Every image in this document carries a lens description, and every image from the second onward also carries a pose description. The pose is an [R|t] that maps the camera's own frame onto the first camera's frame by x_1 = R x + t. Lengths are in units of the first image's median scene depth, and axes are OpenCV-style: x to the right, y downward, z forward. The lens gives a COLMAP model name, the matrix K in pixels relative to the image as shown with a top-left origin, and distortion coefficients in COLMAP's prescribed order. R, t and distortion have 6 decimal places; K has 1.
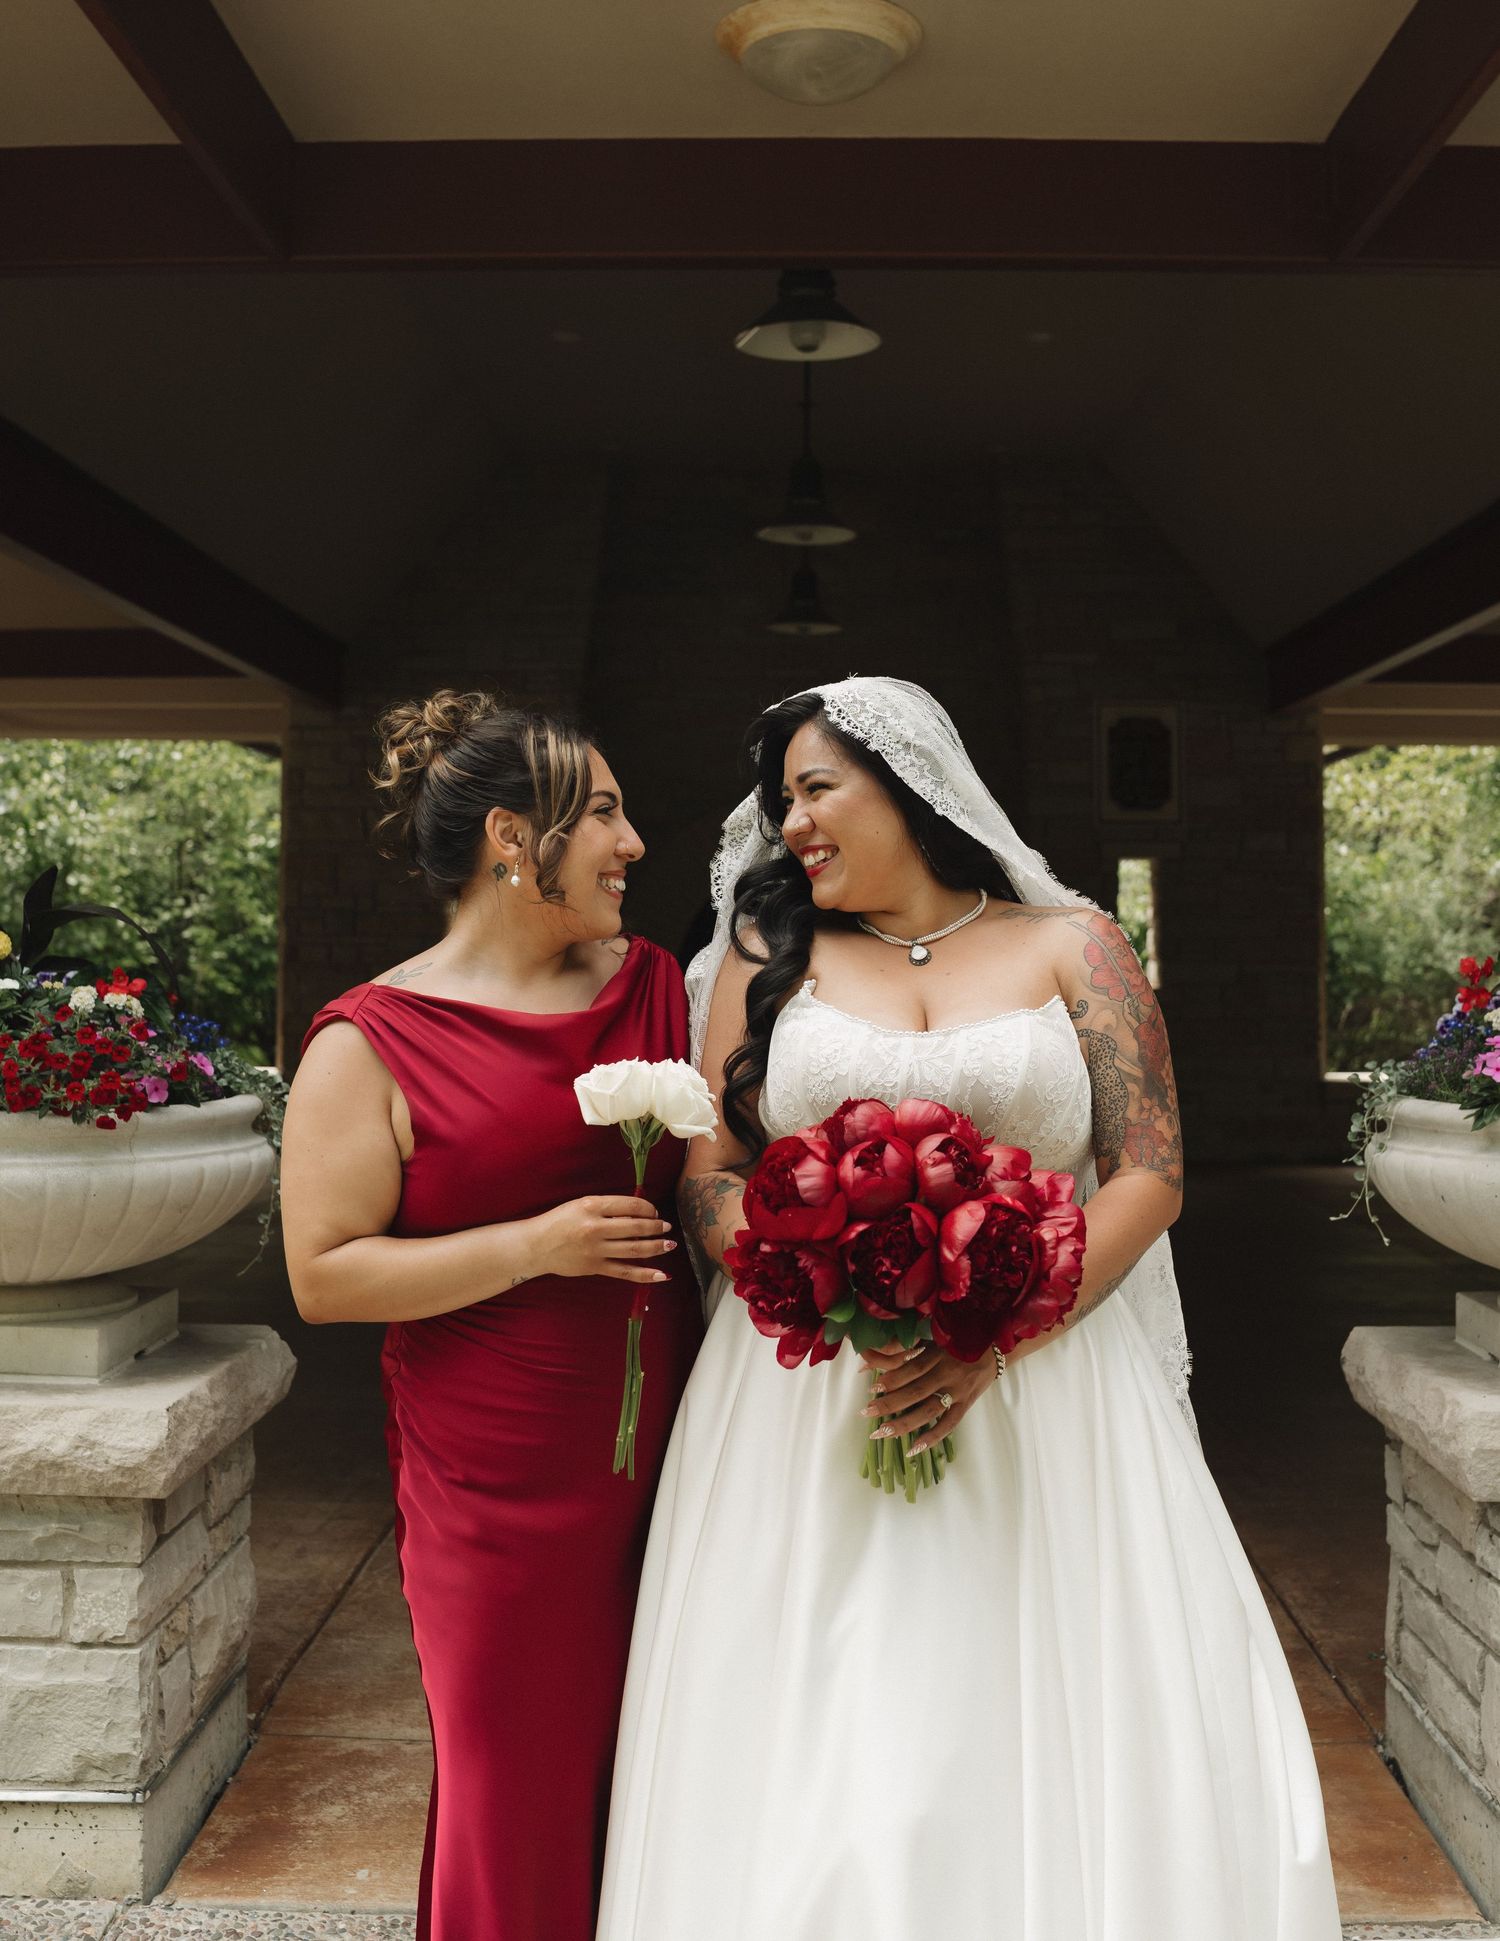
lens RADIAL K [[2073.3, 0, 702.8], [0, 2073.3, 969.8], [0, 0, 1]] dist [0.178748, -0.536877]
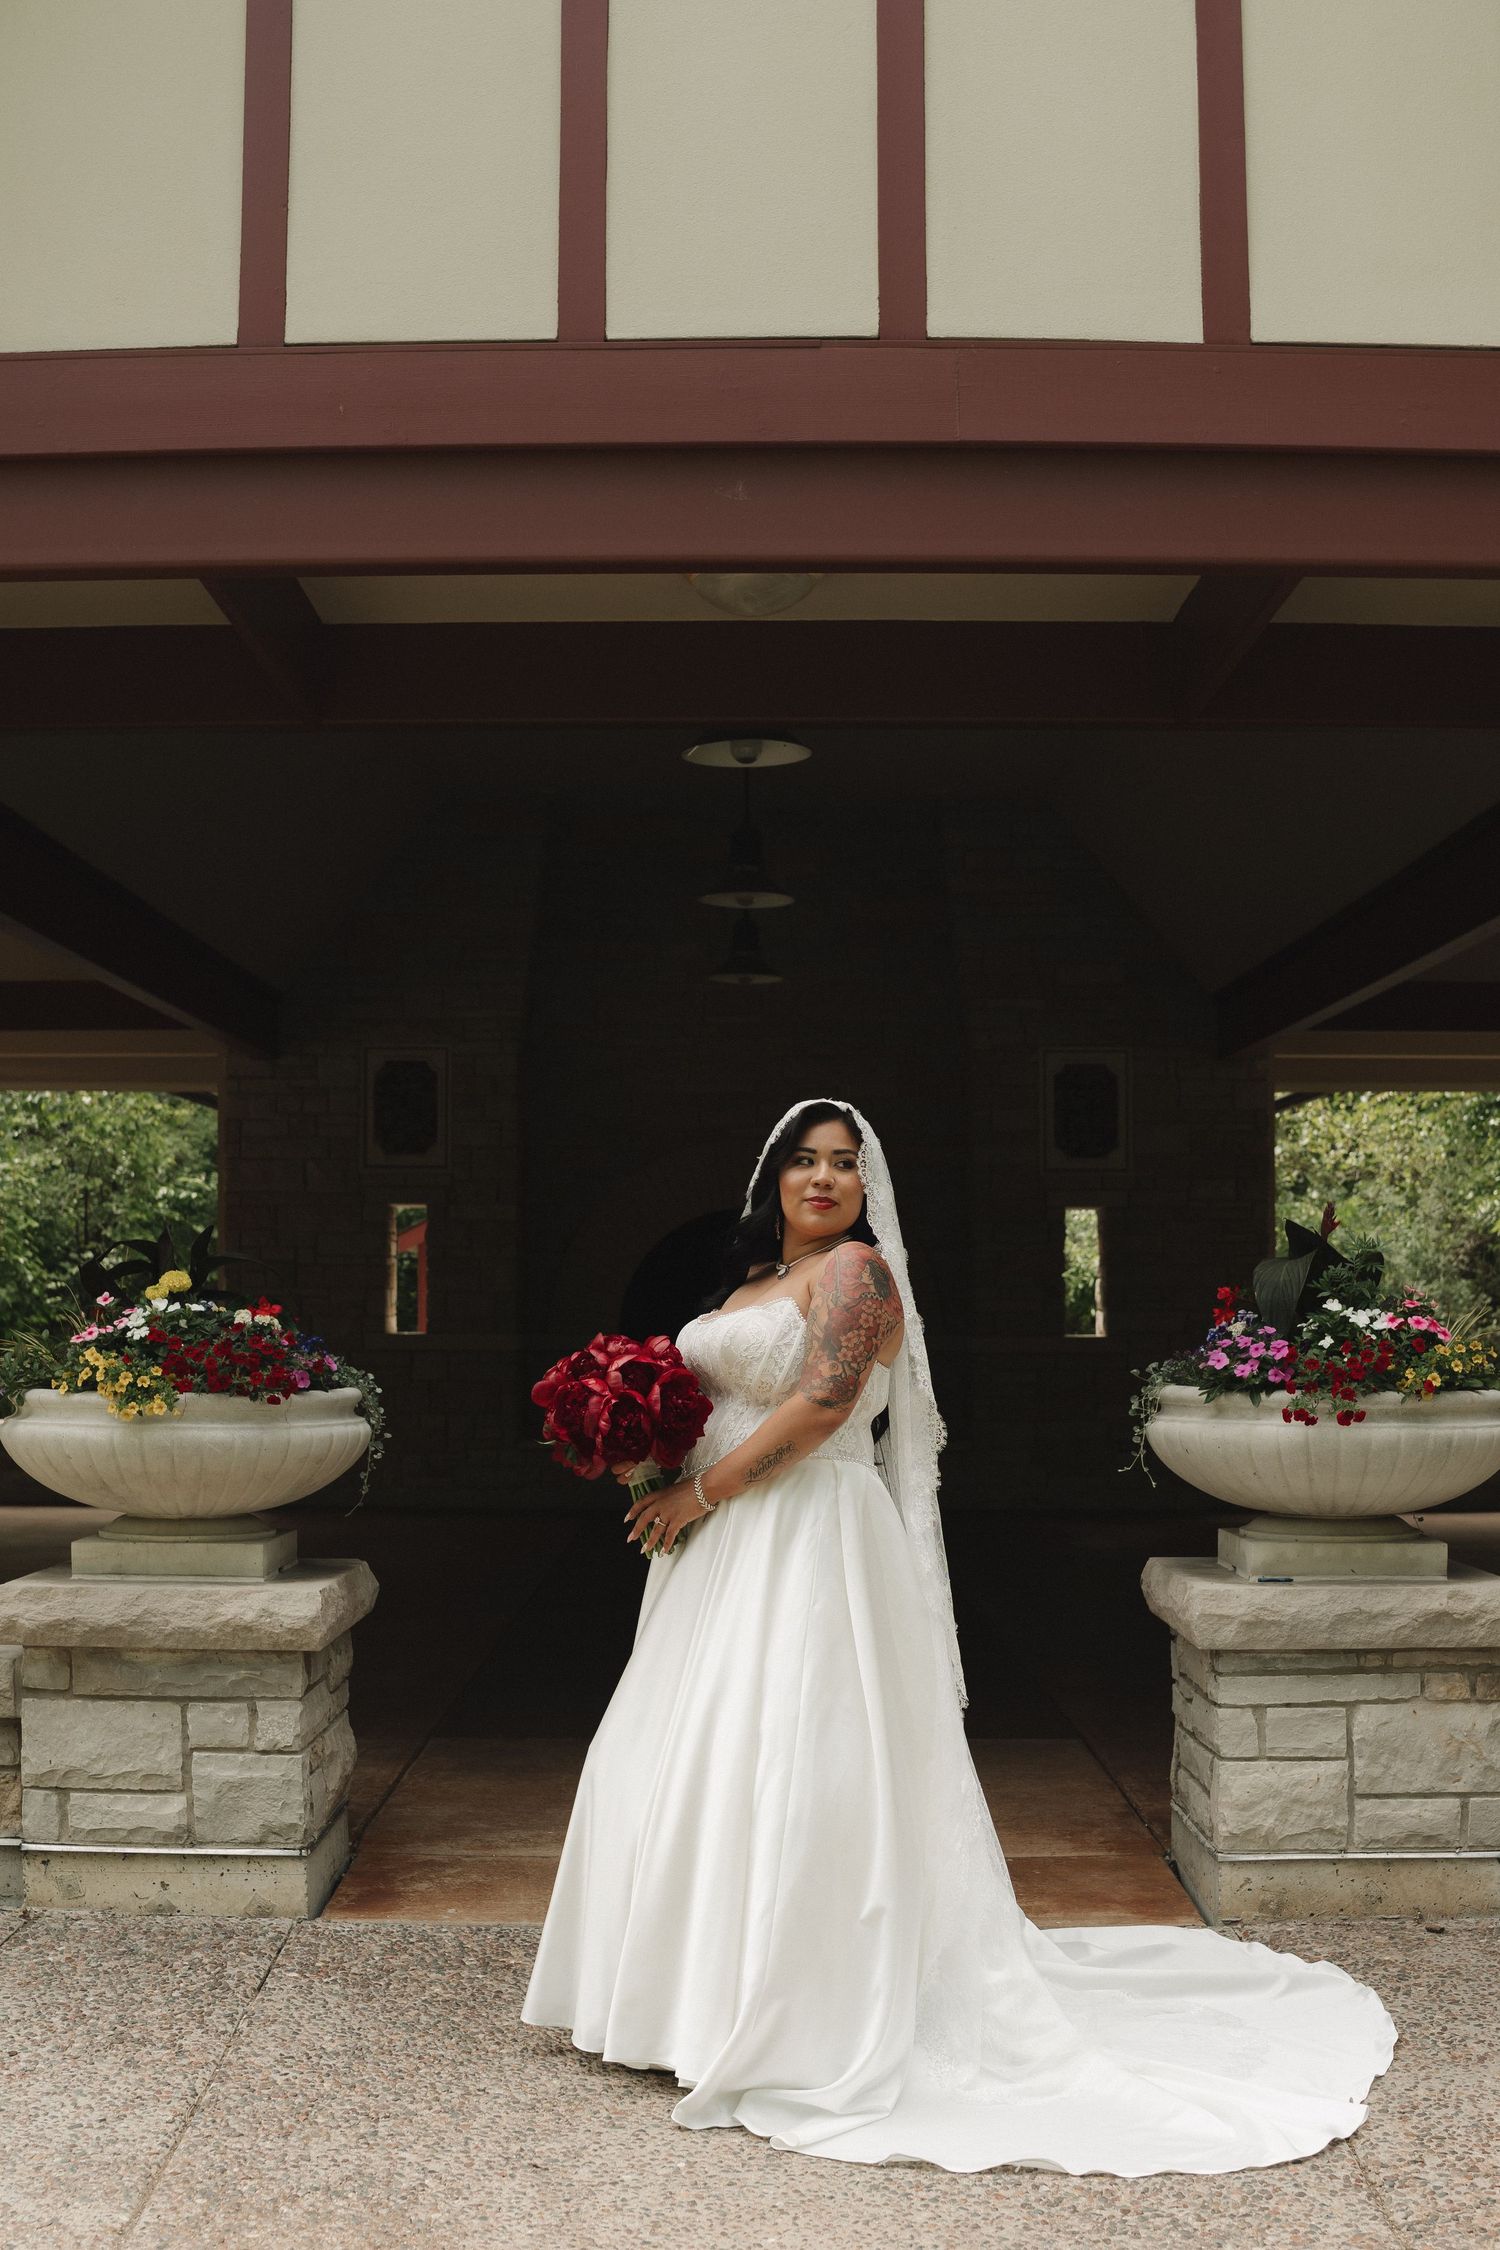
lens RADIAL K [[2573.0, 0, 609.8], [0, 2573.0, 1124.7], [0, 0, 1]] dist [0.005523, 0.032604]
pose [[0.999975, -0.004388, -0.005479, -0.033796], [0.003919, 0.996554, -0.082854, 0.027631], [0.005823, 0.082831, 0.996547, -0.733784]]
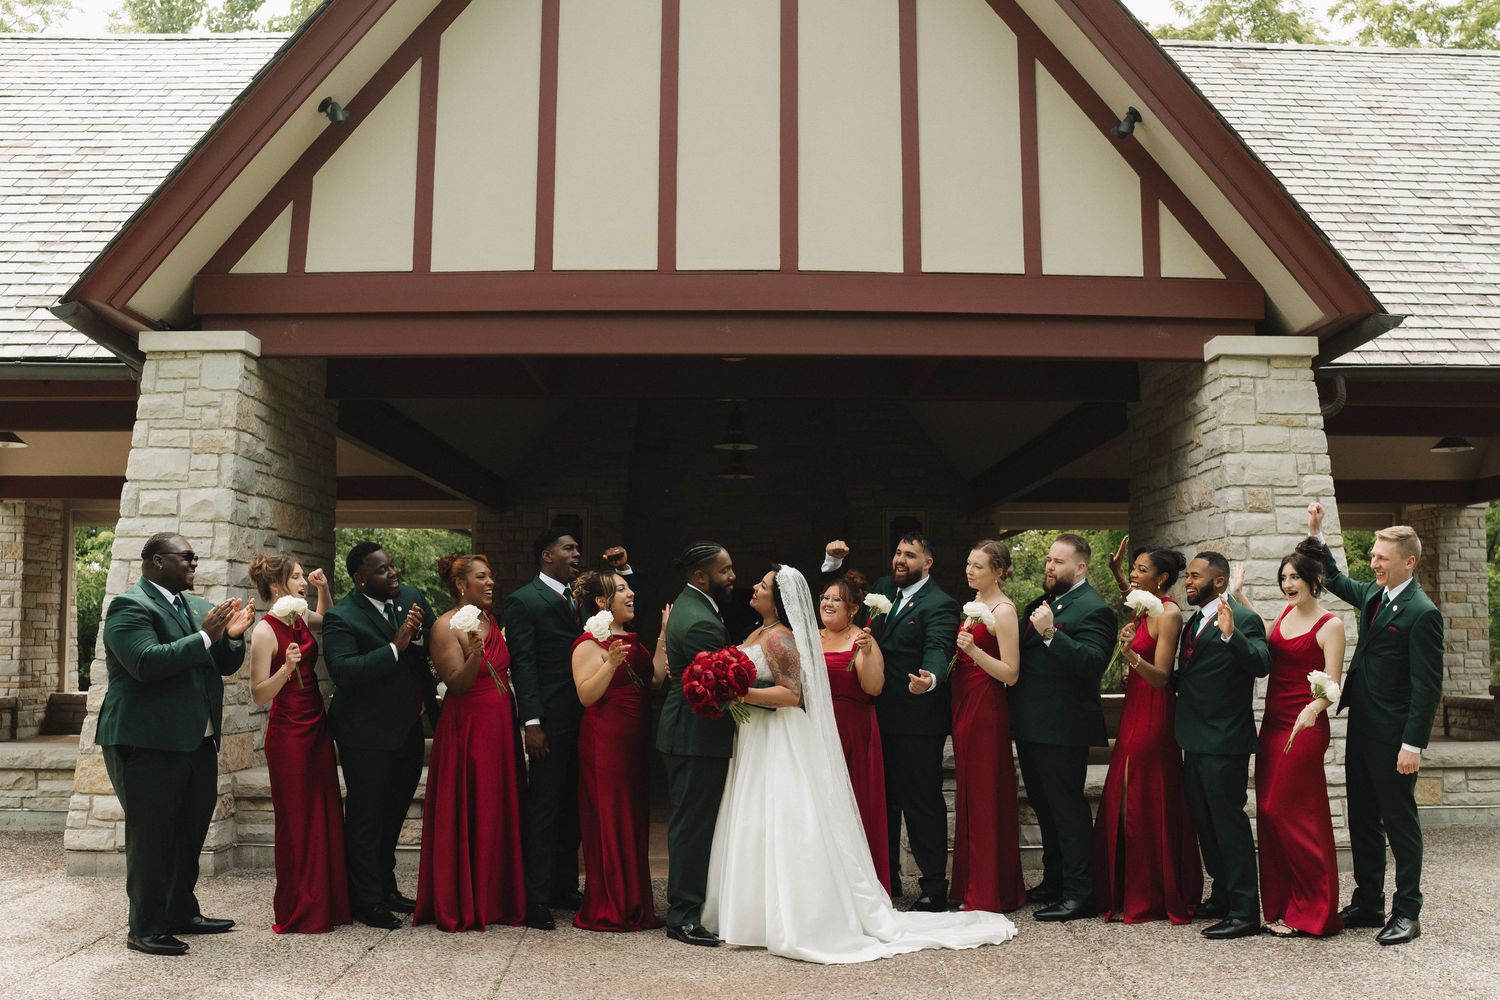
lens RADIAL K [[1715.3, 0, 750.0], [0, 1715.3, 500.0], [0, 0, 1]] dist [0.005523, 0.032604]
pose [[0.998825, 0.000959, 0.048456, -0.063426], [0.003460, 0.995843, -0.091021, 0.041408], [-0.048342, 0.091082, 0.994669, -2.183385]]
